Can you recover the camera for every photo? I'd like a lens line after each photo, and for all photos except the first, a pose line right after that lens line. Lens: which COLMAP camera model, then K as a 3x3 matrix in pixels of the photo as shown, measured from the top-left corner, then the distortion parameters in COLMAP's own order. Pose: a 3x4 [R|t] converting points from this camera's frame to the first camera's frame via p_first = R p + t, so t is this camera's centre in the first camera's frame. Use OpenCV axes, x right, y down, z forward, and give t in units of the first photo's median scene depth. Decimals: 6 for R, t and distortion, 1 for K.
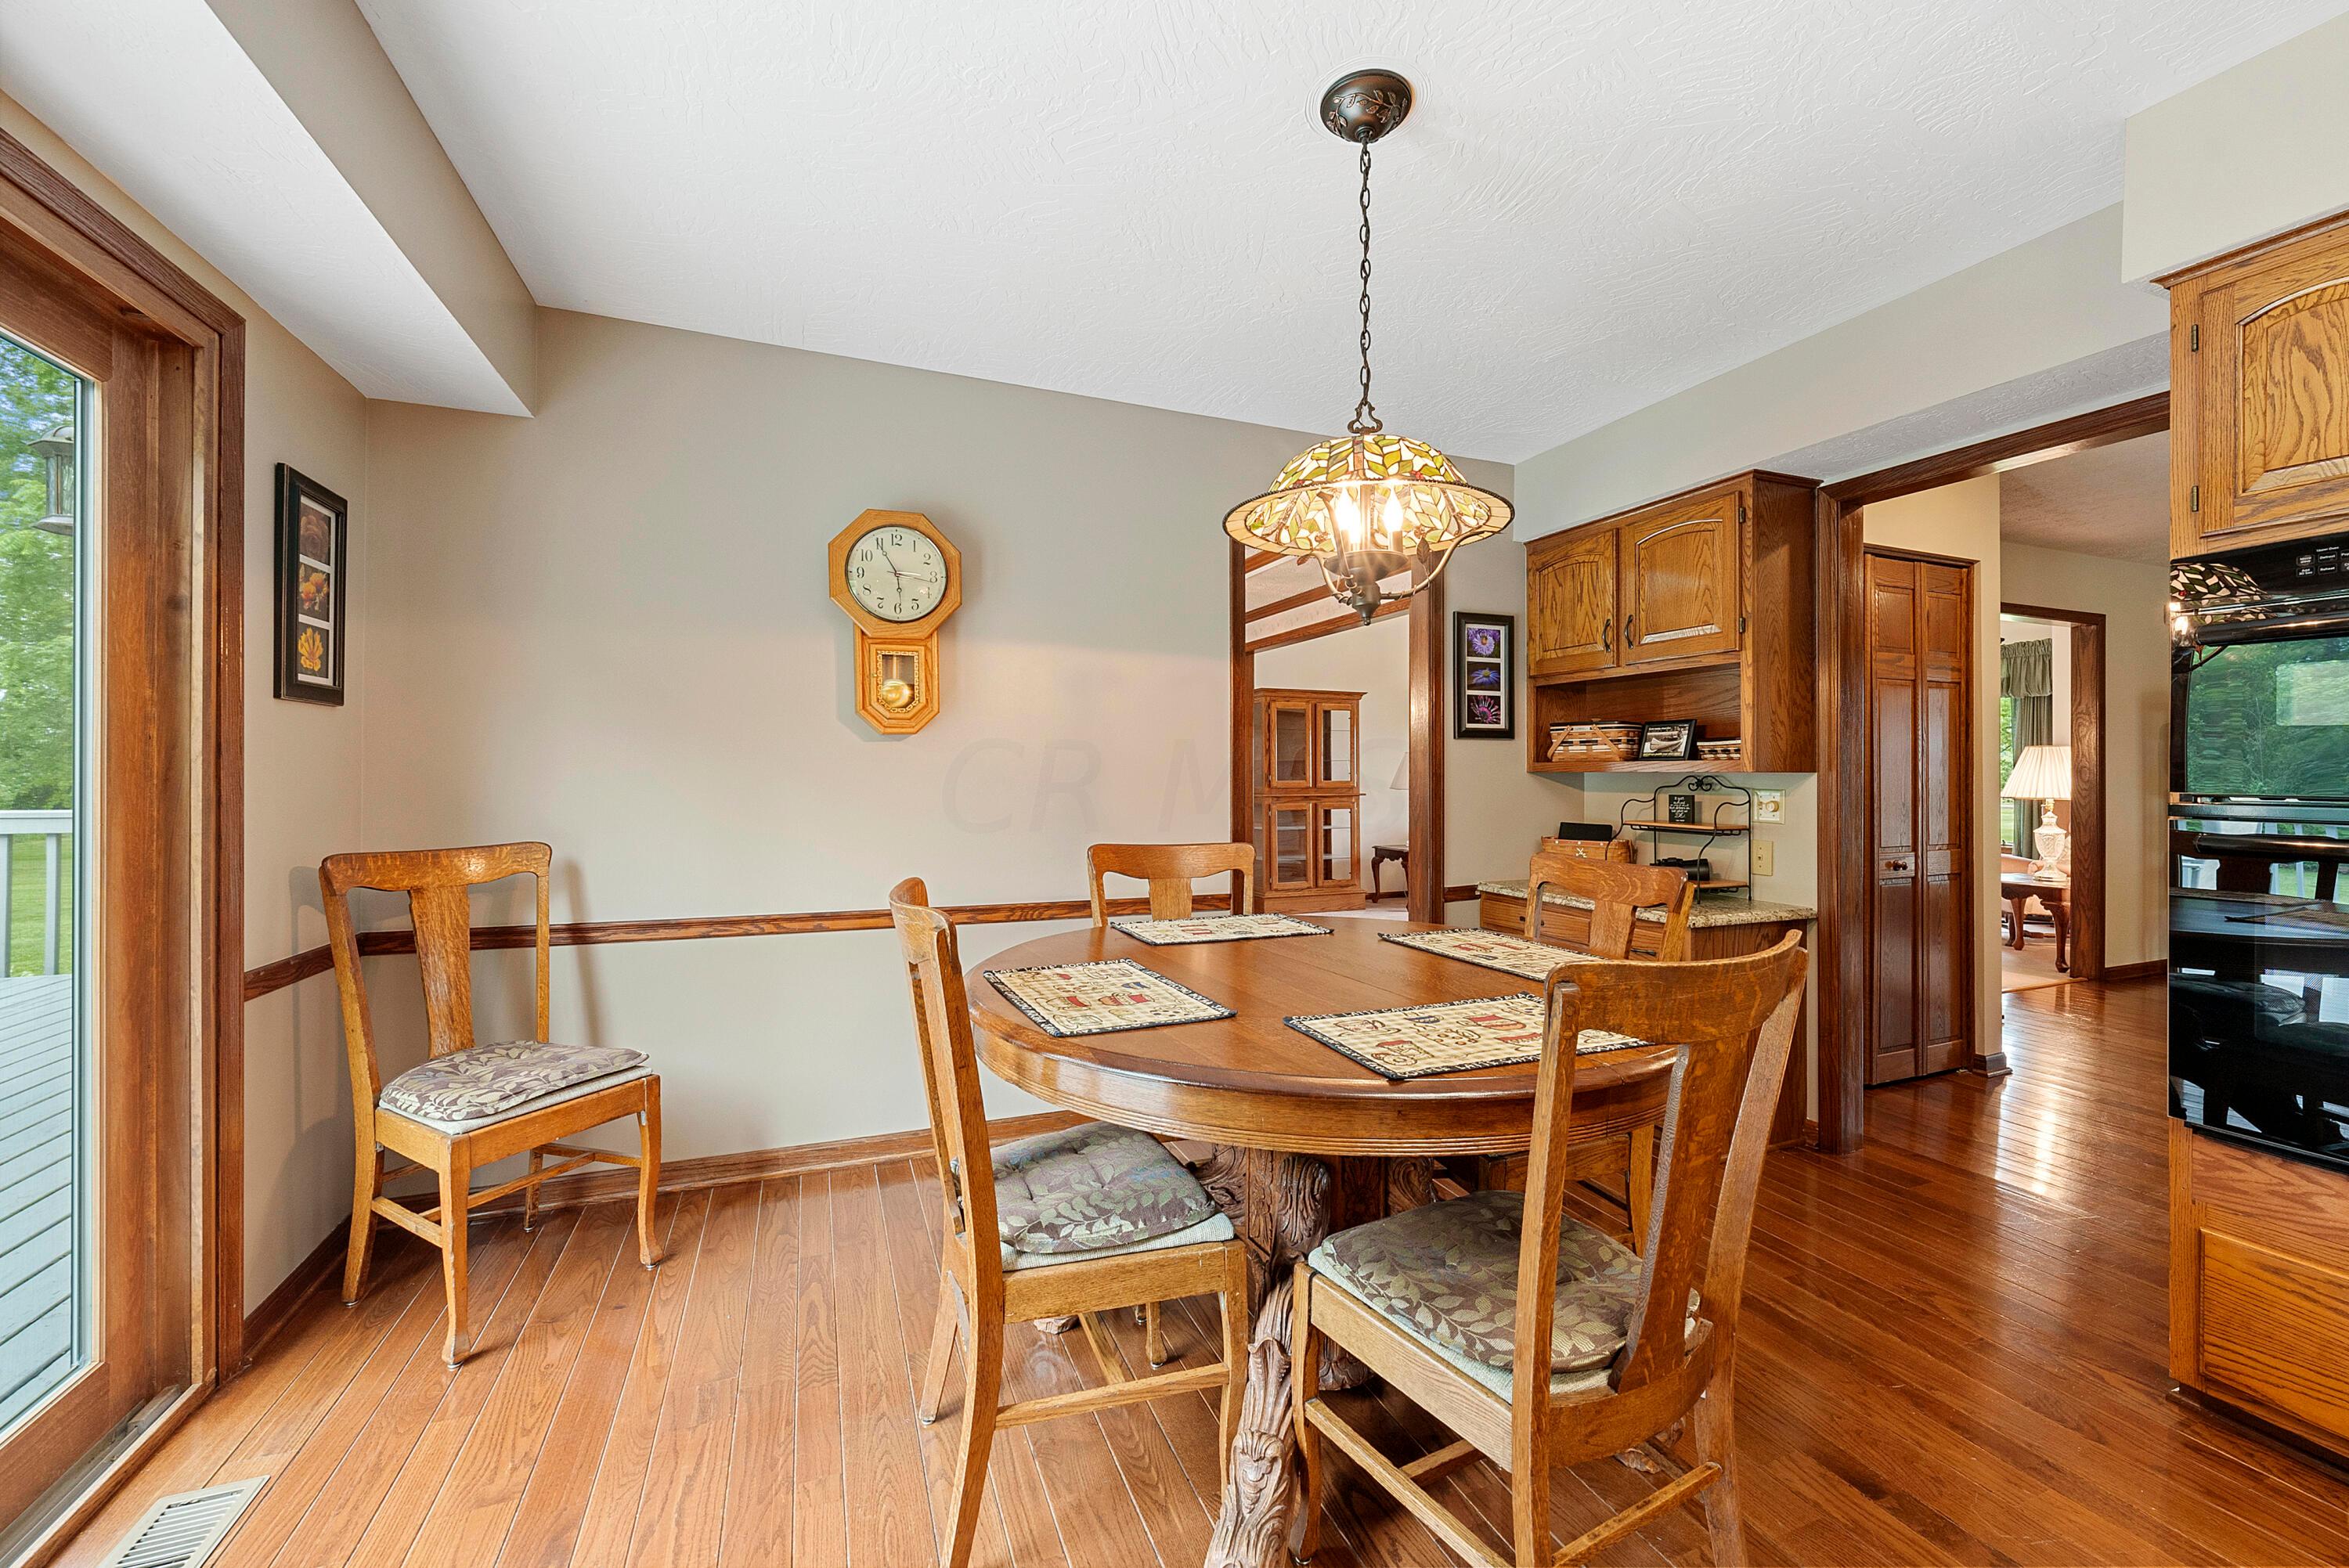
lens RADIAL K [[921.3, 0, 1169.6], [0, 921.3, 774.1], [0, 0, 1]] dist [0.001986, -0.000001]
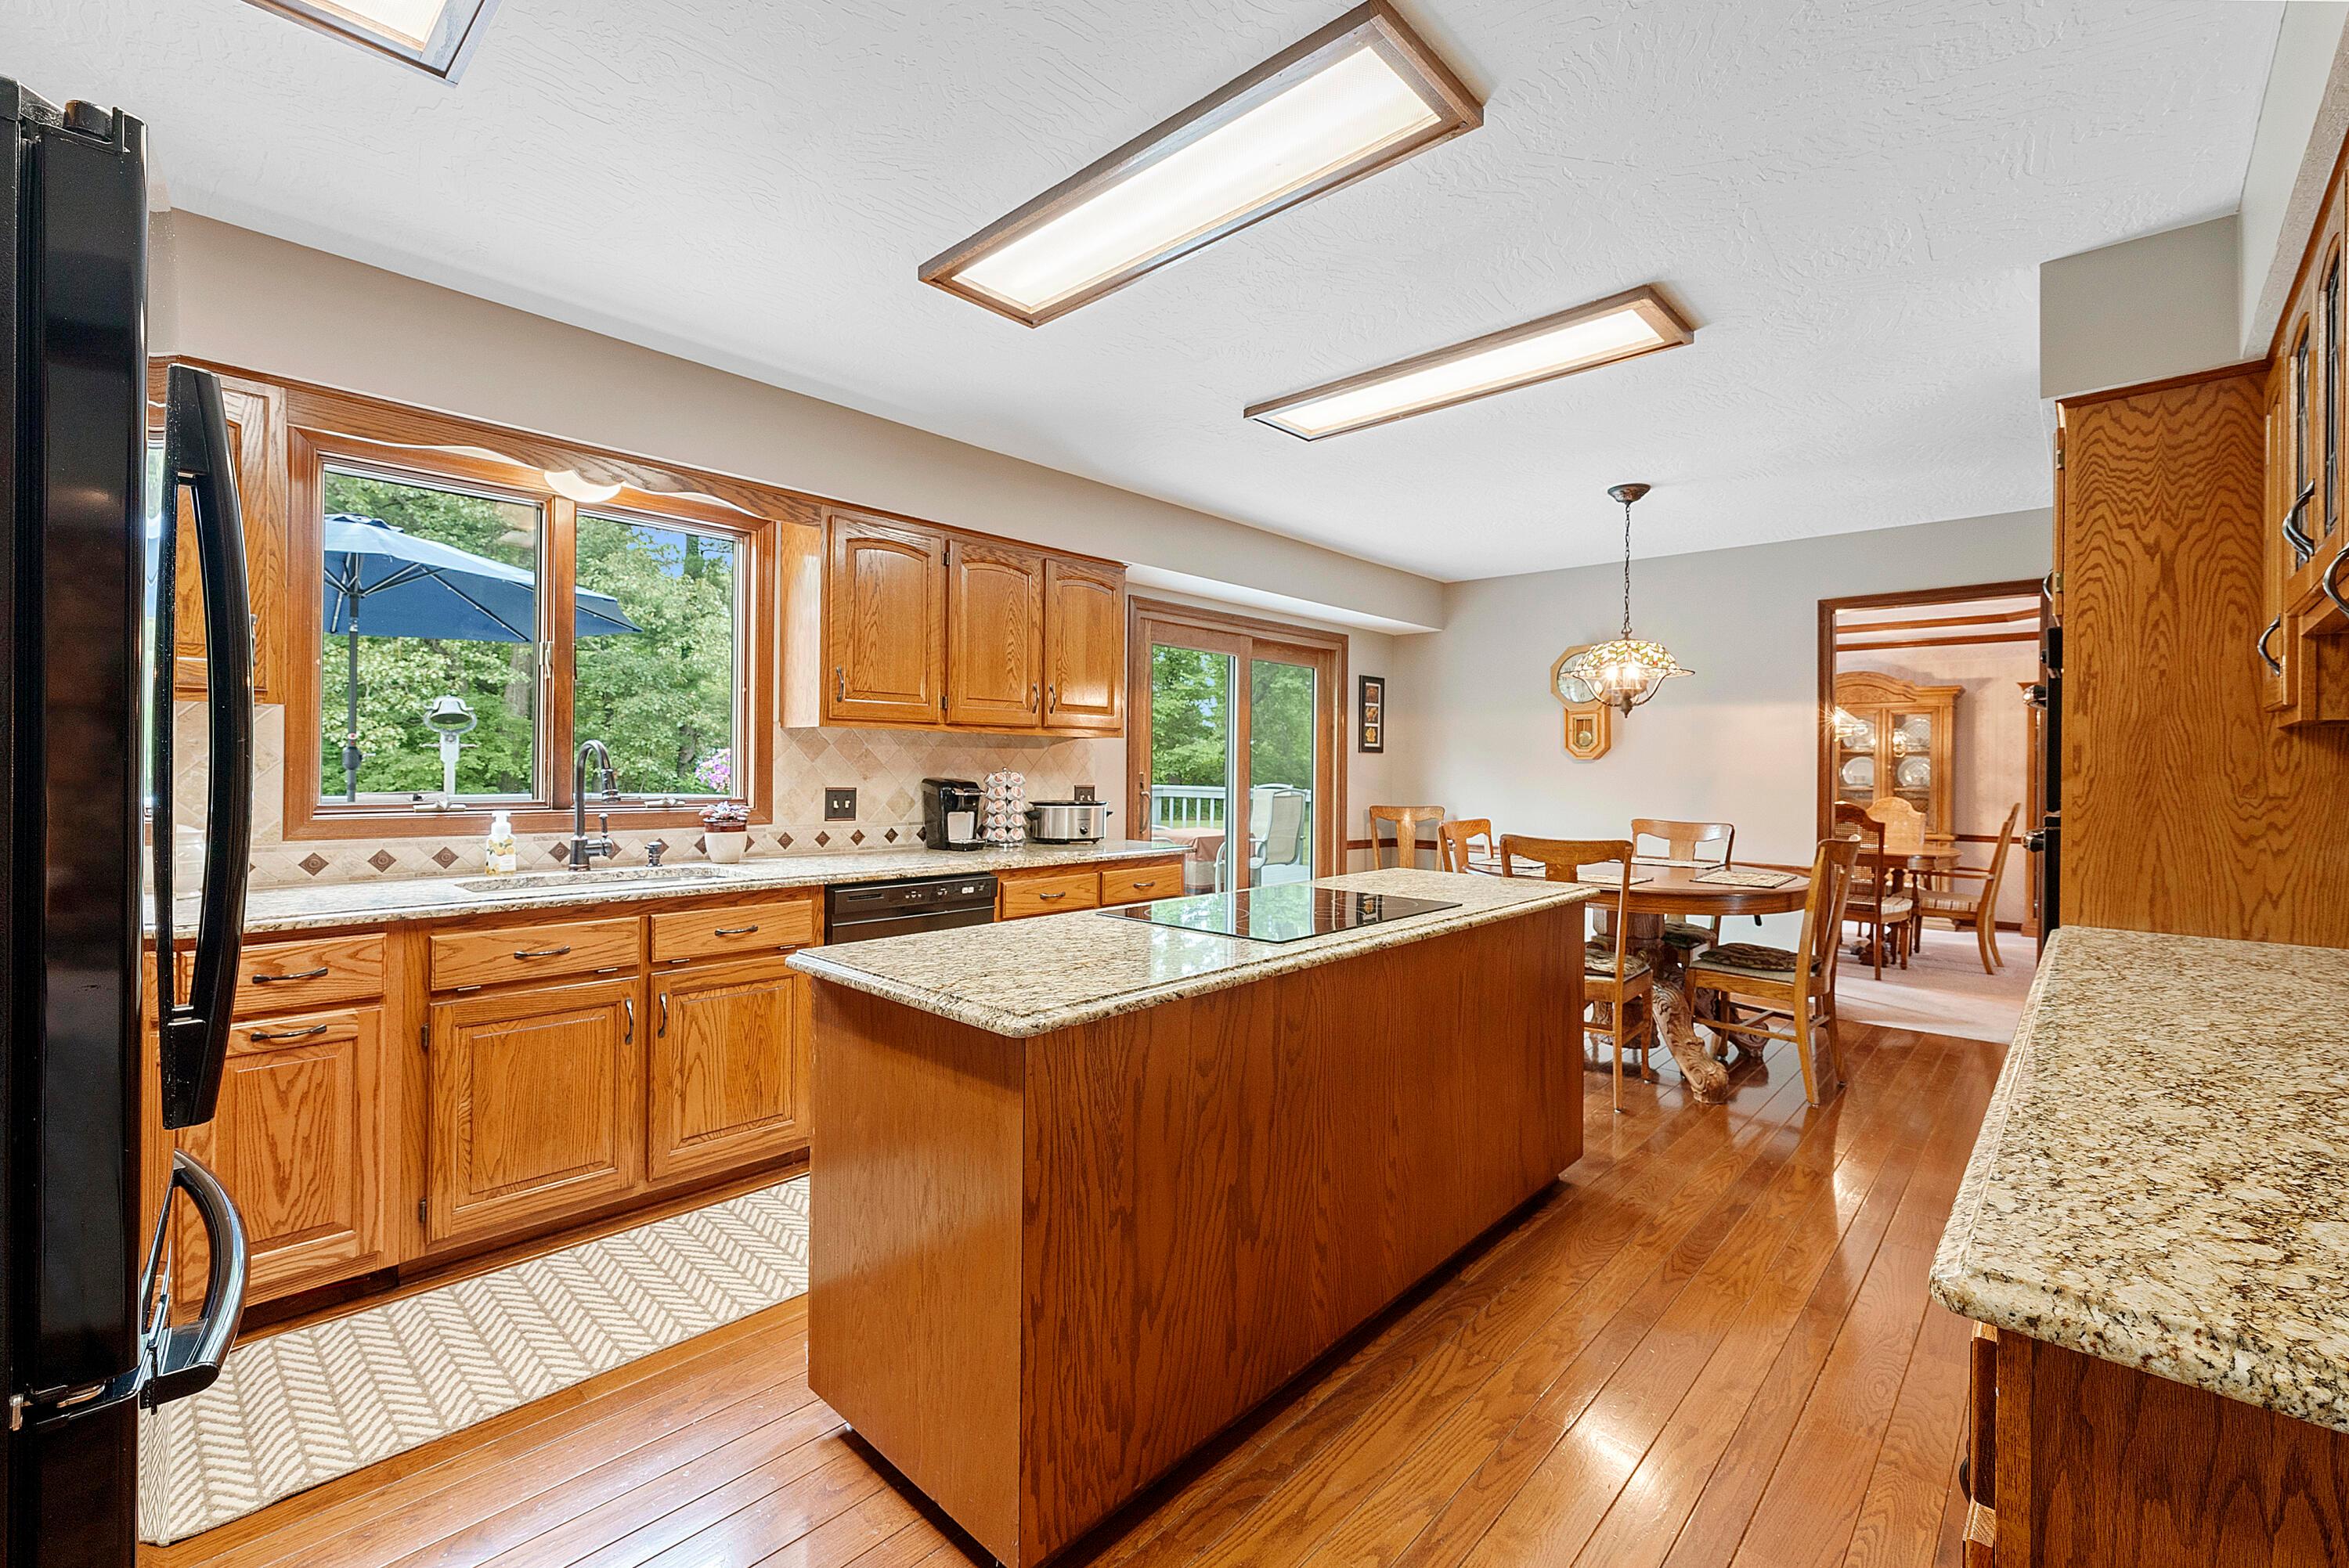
lens RADIAL K [[989.3, 0, 1166.5], [0, 989.3, 770.5], [0, 0, 1]] dist [-0.000764, 0.000383]
pose [[0.415136, 0.002763, -0.909755, 1.291757], [-0.012266, 0.999921, -0.002561, -0.006348], [0.909677, 0.012222, 0.415137, -0.686683]]
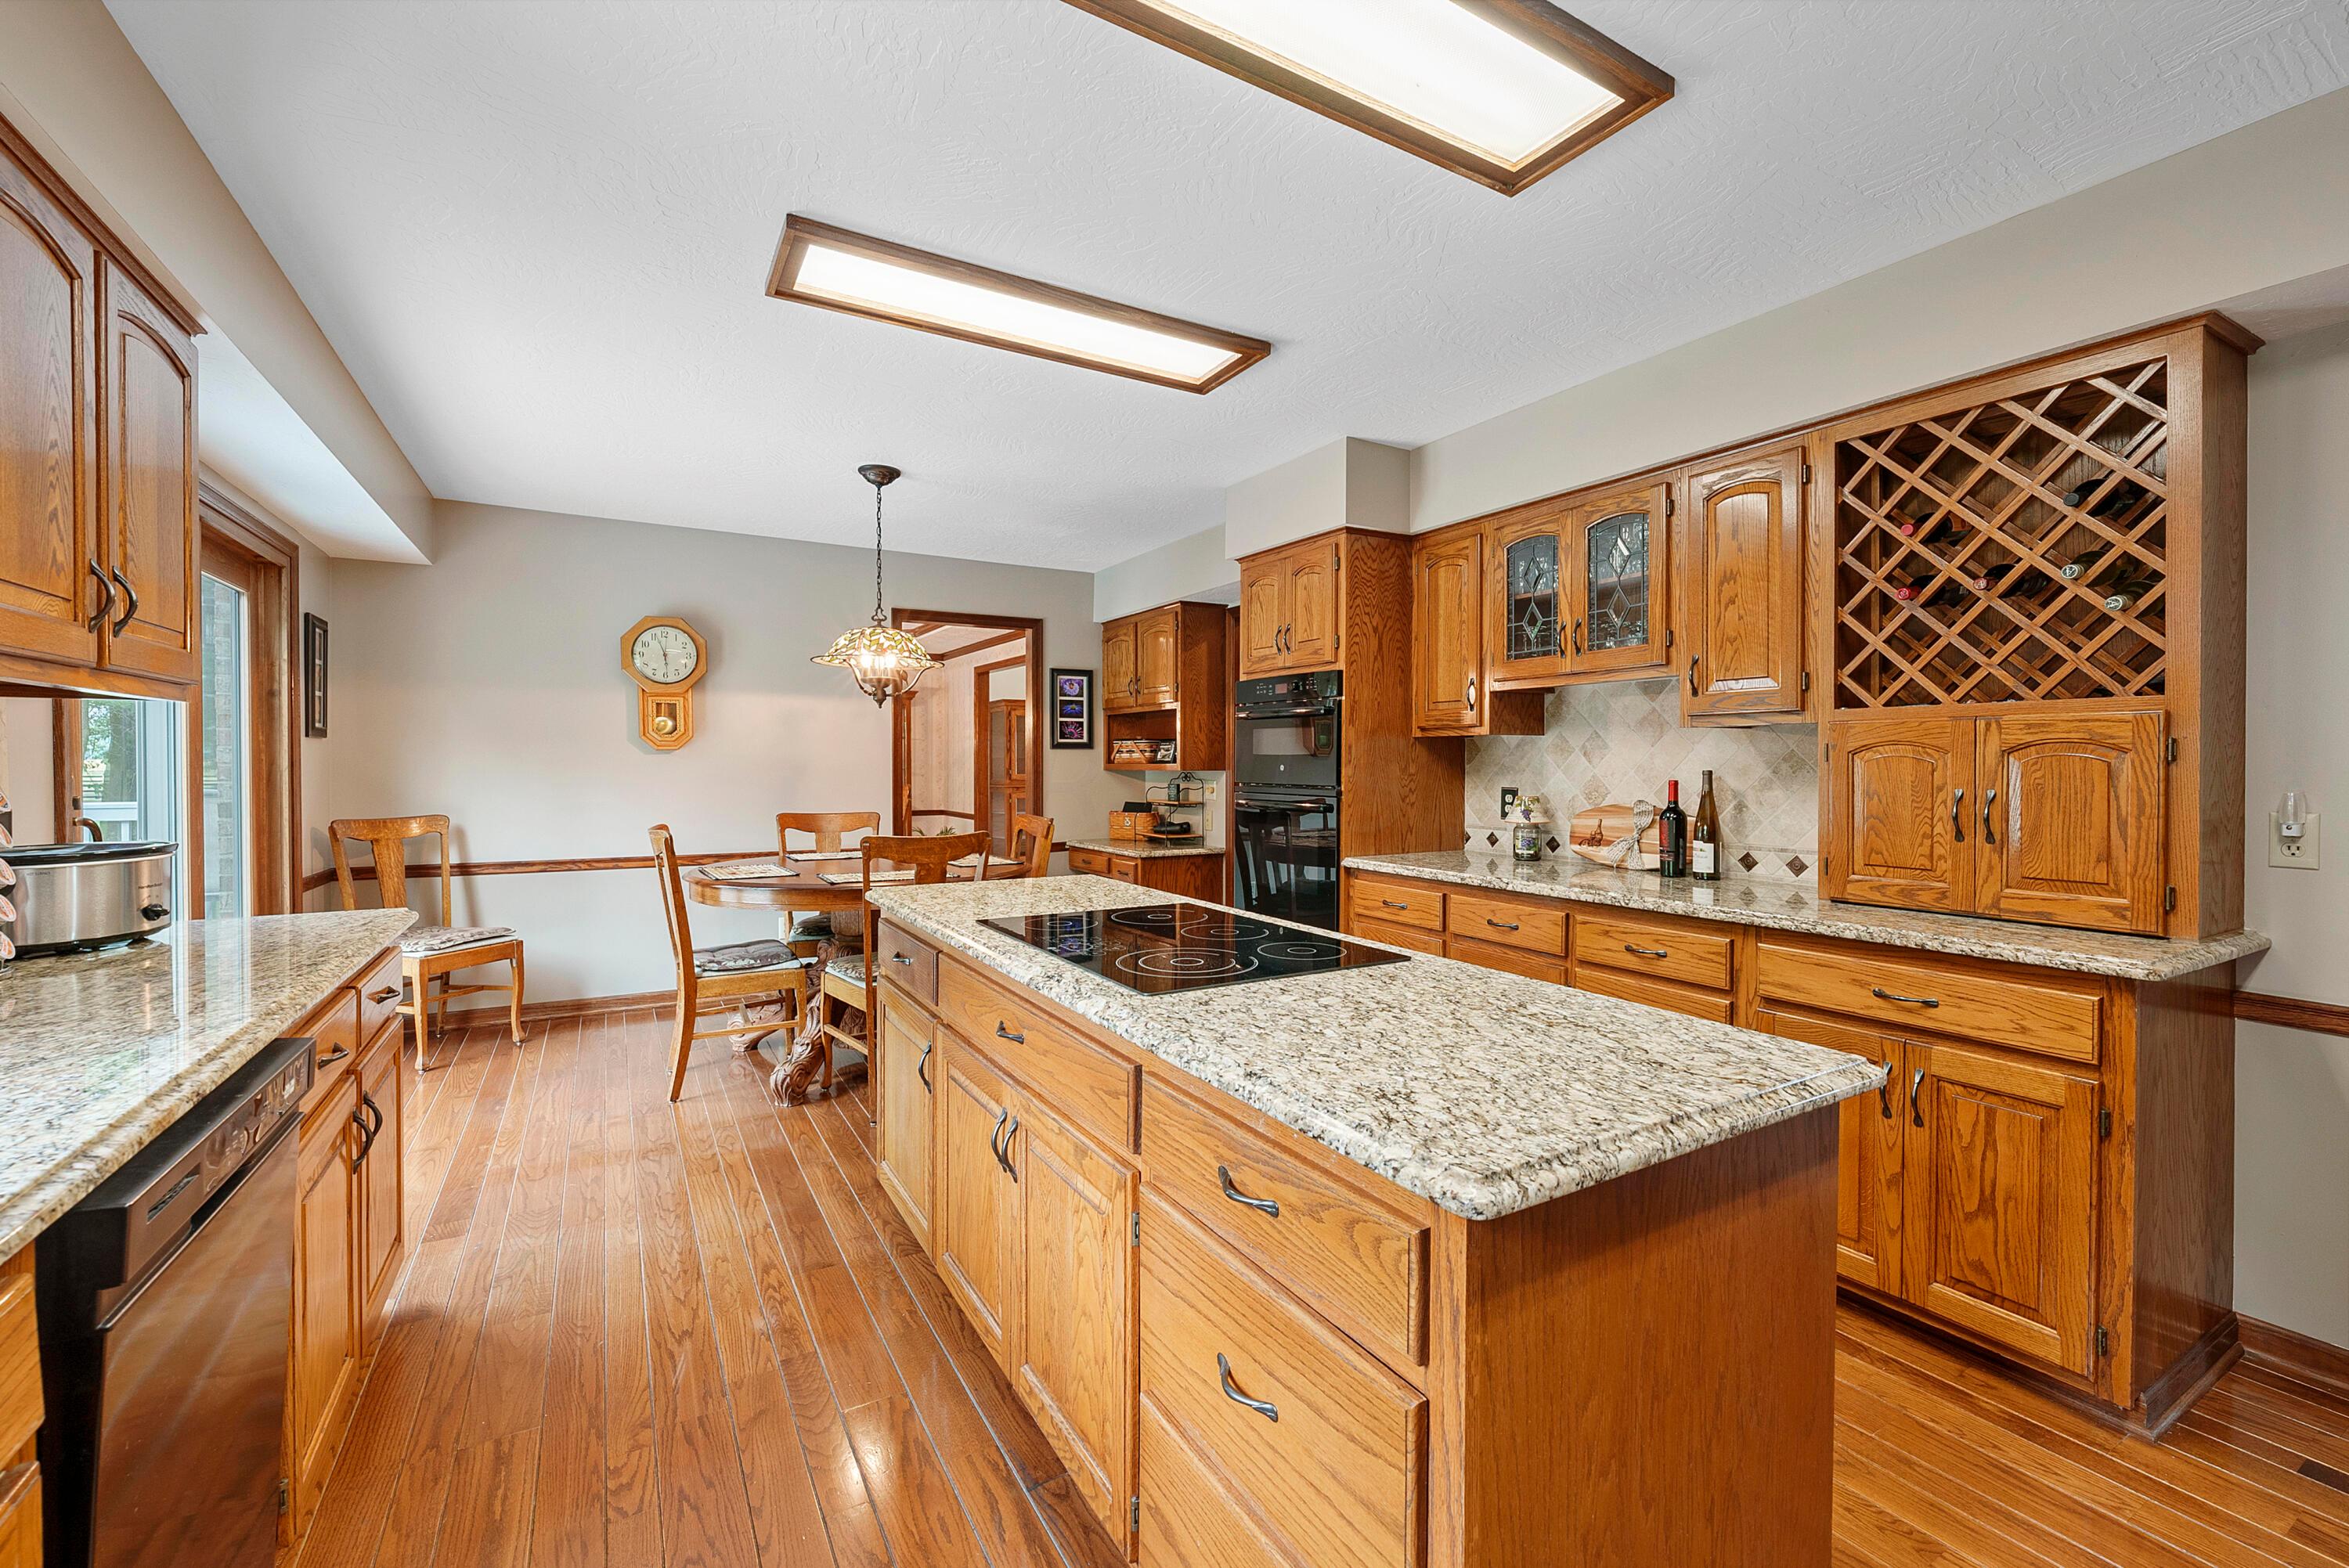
lens RADIAL K [[989.3, 0, 1180.6], [0, 989.3, 769.4], [0, 0, 1]] dist [-0.000764, 0.000383]
pose [[0.988432, -0.004959, 0.151584, 0.367775], [0.004337, 0.999981, 0.004432, -0.013601], [-0.151603, -0.003723, 0.988434, -0.947751]]
